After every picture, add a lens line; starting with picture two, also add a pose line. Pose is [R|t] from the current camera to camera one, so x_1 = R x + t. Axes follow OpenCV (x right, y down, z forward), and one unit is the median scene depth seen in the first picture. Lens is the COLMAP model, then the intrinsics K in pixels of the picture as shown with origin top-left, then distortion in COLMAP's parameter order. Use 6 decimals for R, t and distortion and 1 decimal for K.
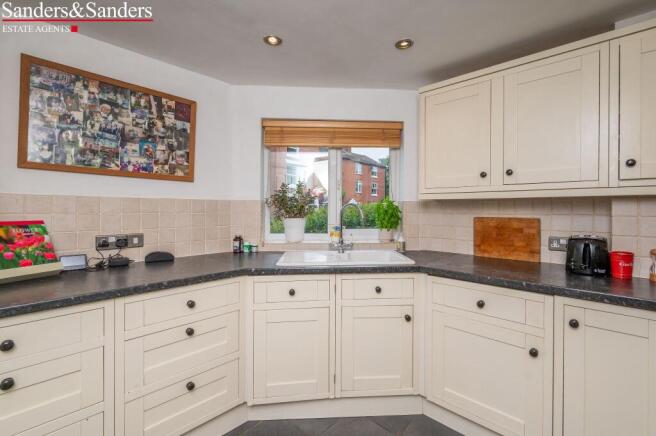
lens RADIAL K [[290.7, 0, 329.3], [0, 290.7, 212.8], [0, 0, 1]] dist [-0.003604, -0.000938]
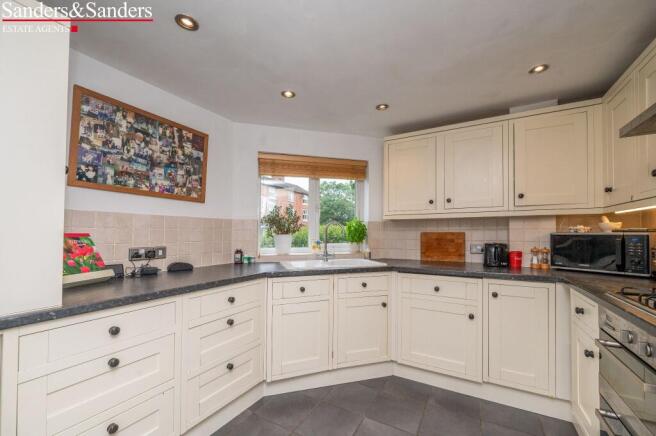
lens RADIAL K [[261.2, 0, 321.4], [0, 261.2, 233.2], [0, 0, 1]] dist [-0.010737, 0.000367]
pose [[0.977471, -0.003000, 0.211049, -0.279022], [0.005422, 0.999926, -0.010895, 0.036255], [-0.211001, 0.011794, 0.977415, -0.147108]]
